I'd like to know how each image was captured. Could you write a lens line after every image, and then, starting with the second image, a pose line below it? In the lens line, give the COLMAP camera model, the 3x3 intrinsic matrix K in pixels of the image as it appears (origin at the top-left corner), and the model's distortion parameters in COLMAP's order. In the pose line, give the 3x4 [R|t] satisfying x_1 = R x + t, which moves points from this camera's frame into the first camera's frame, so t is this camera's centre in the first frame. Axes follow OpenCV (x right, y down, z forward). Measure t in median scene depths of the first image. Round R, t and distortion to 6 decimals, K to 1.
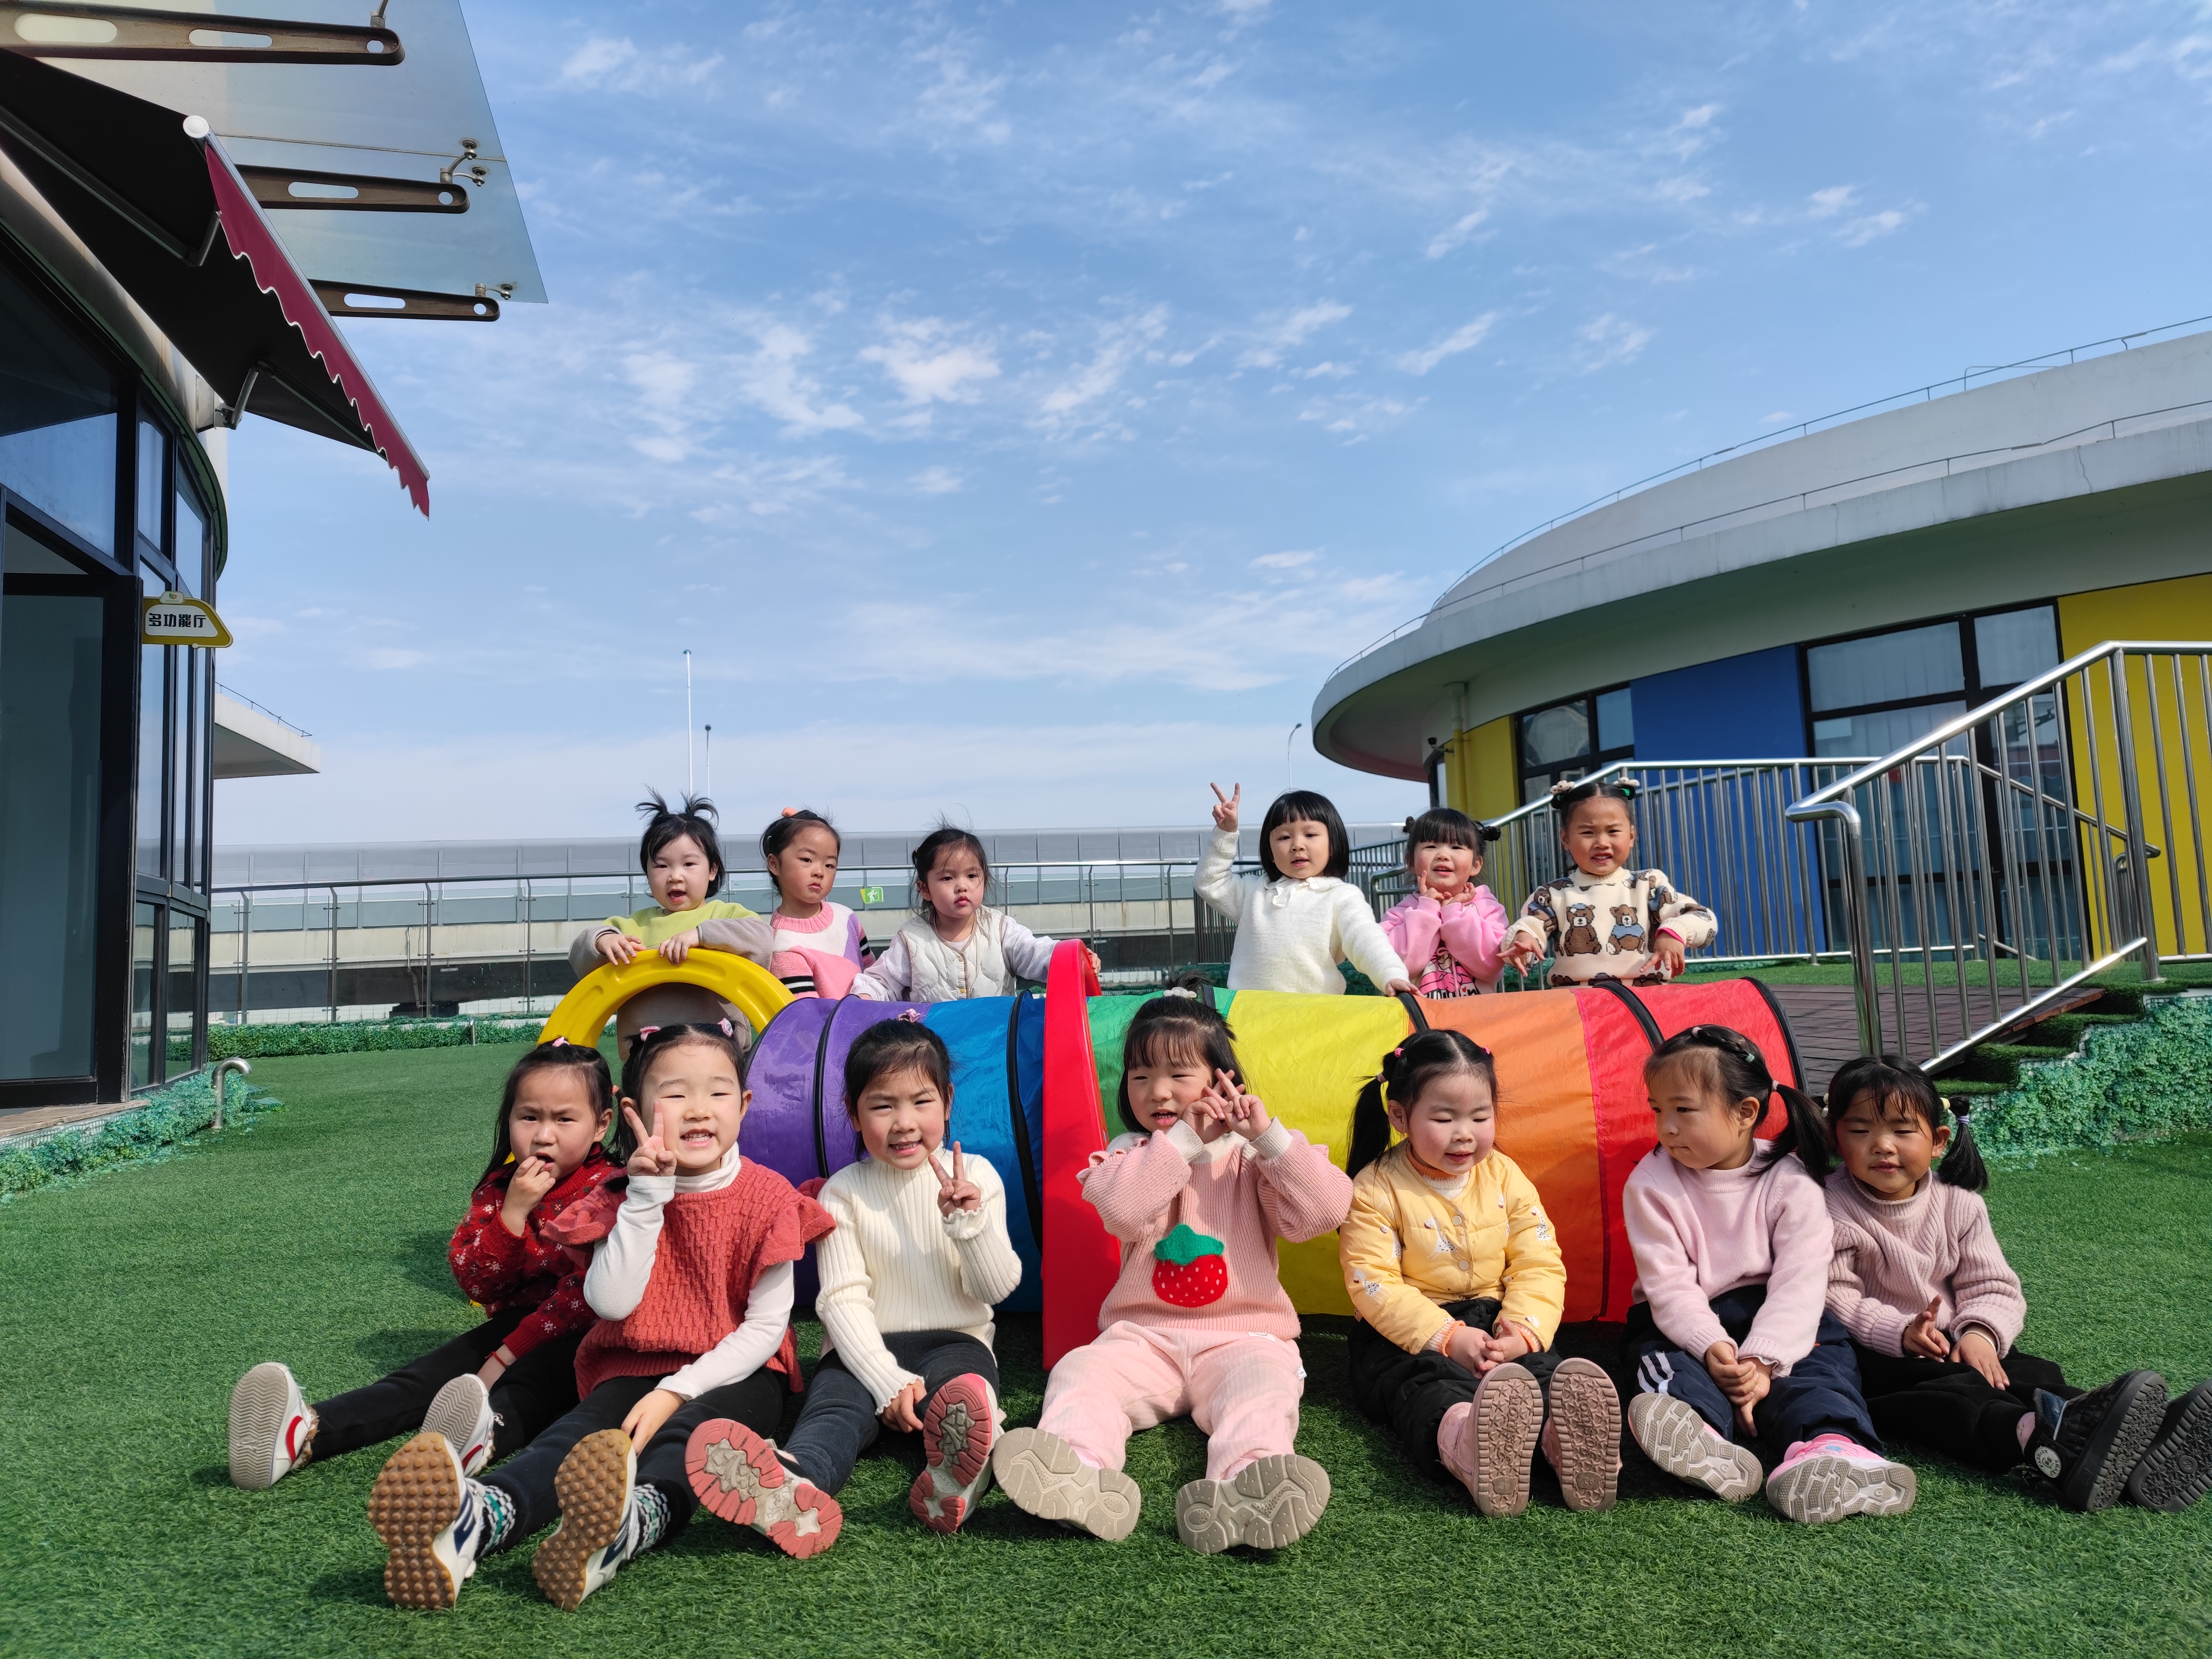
lens RADIAL K [[1456.1, 0, 1106.0], [0, 1456.1, 829.5], [0, 0, 1]] dist [0.128240, -0.098364]
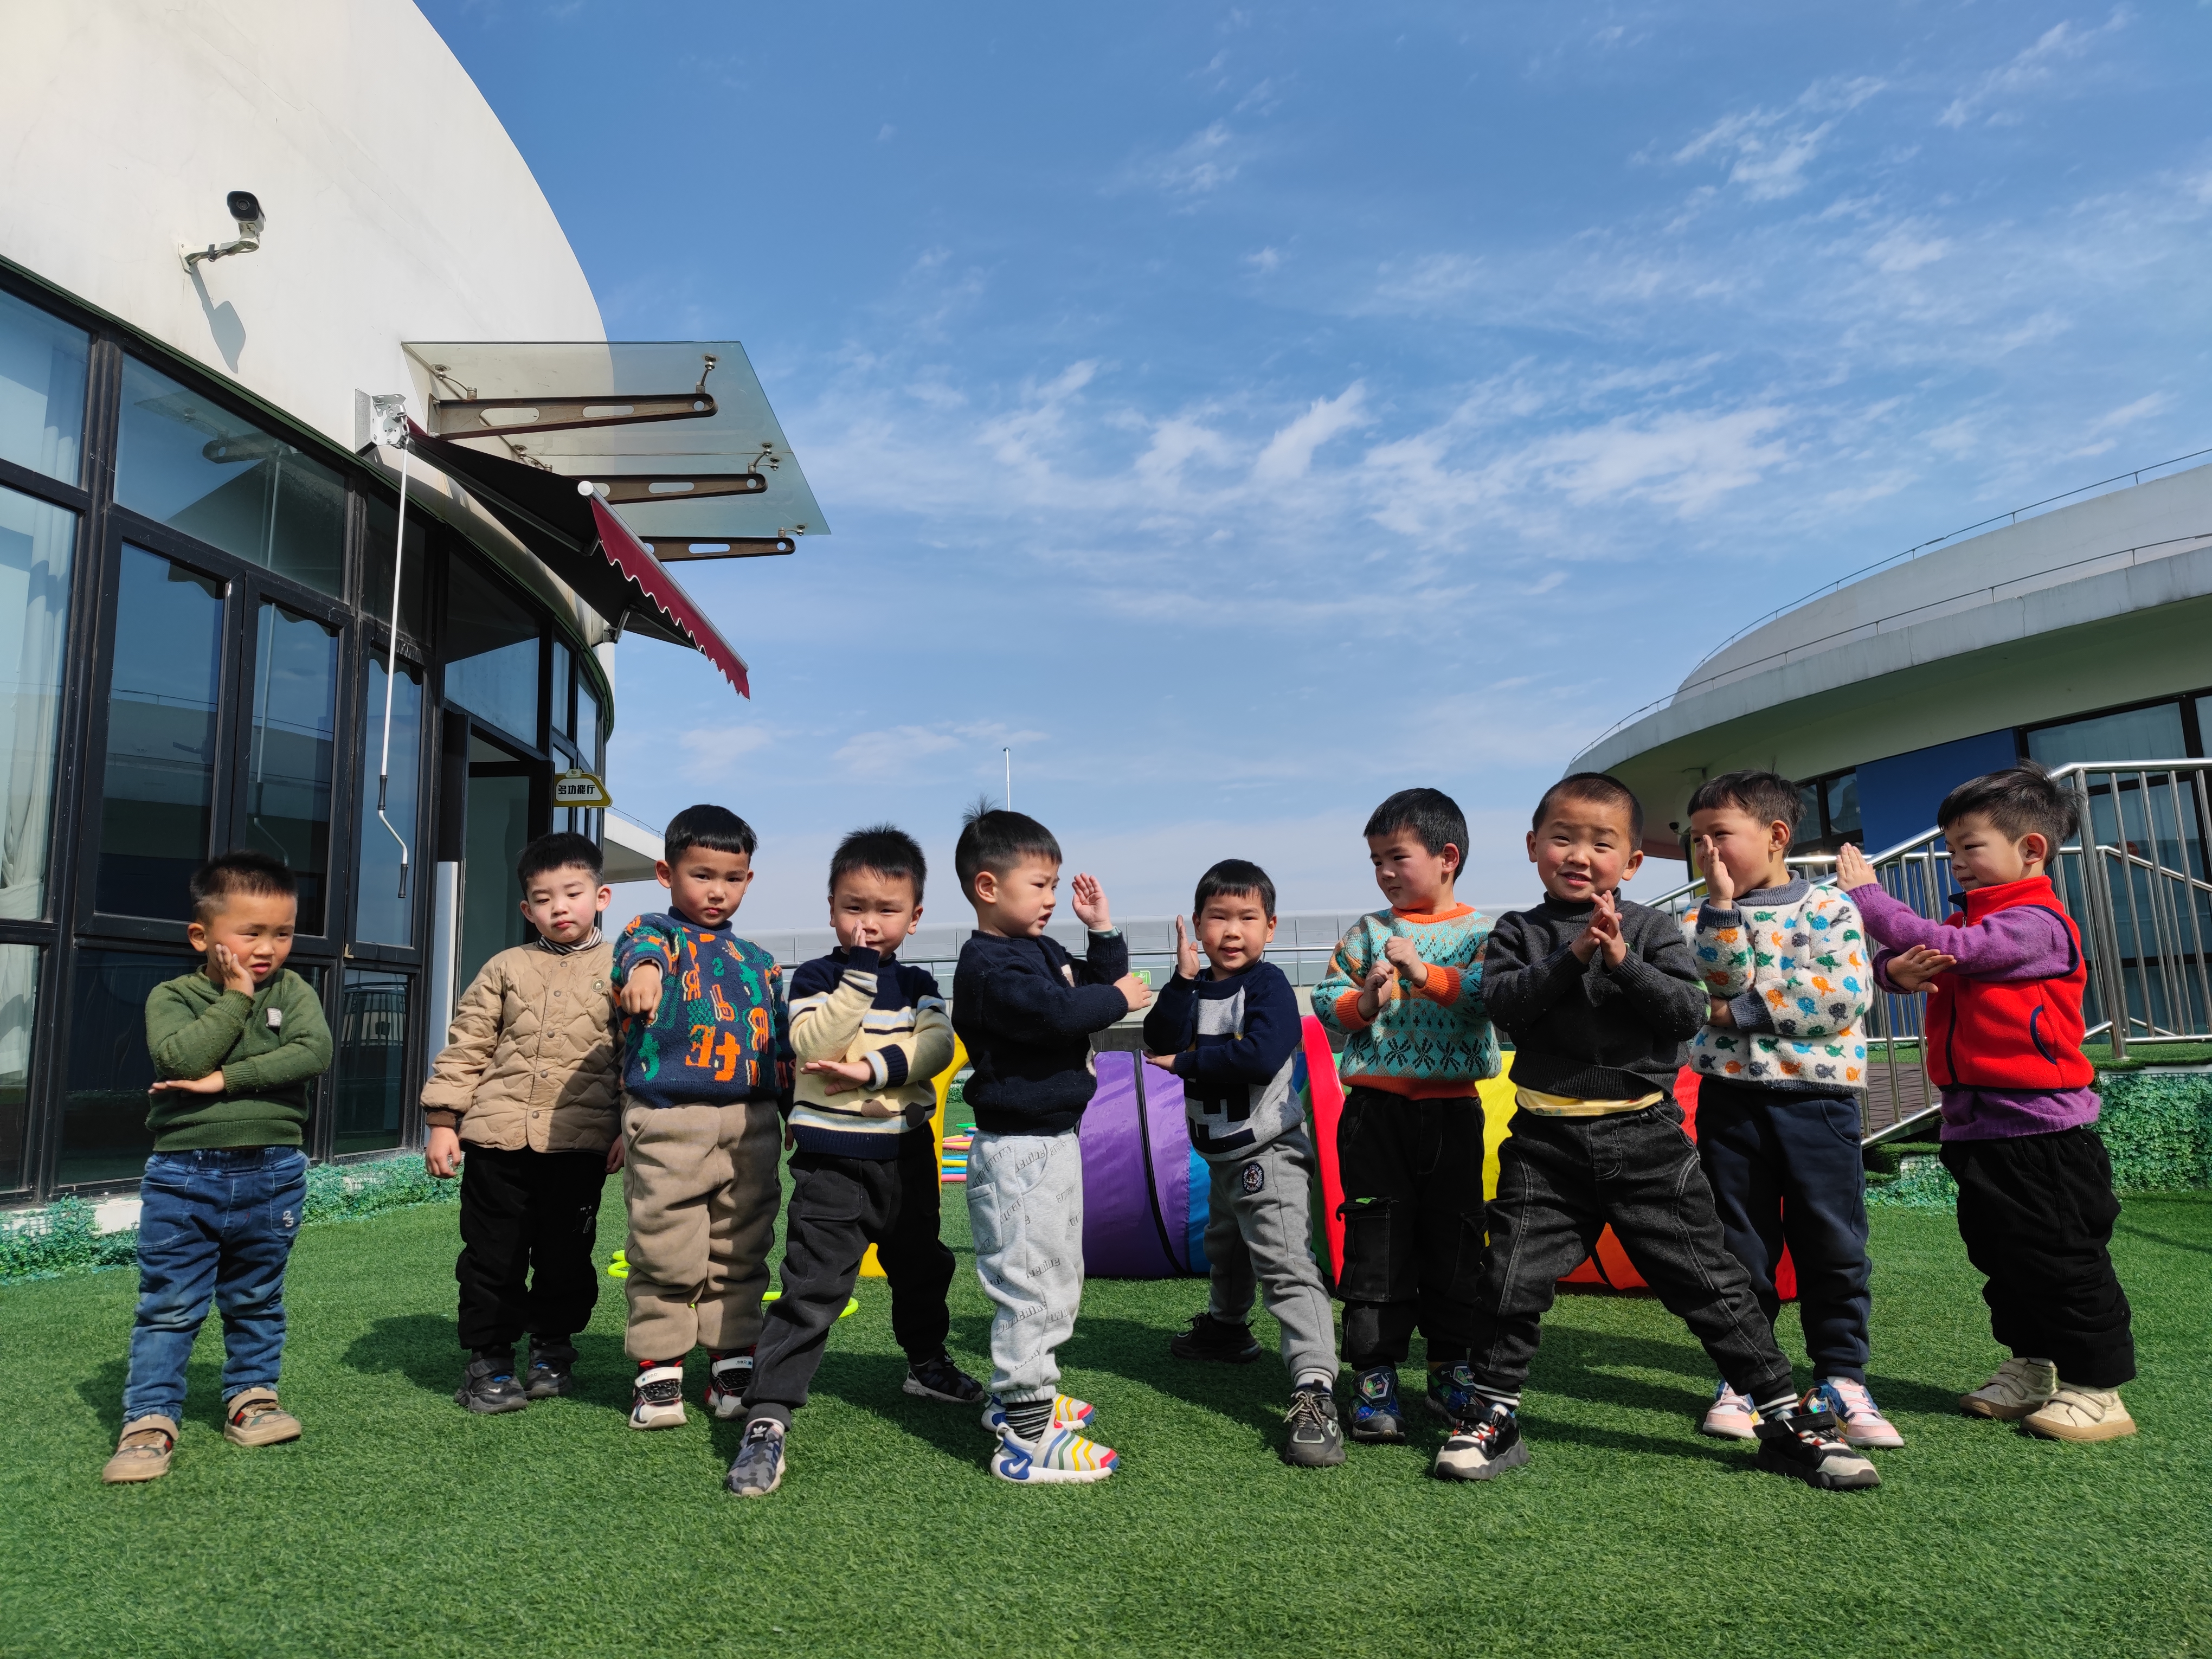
lens RADIAL K [[1456.1, 0, 1106.0], [0, 1456.1, 829.5], [0, 0, 1]] dist [0.128240, -0.098364]
pose [[0.977166, -0.029719, -0.210390, 0.127665], [0.017996, 0.998188, -0.057413, -0.014855], [0.211715, 0.052316, 0.975930, -0.195360]]
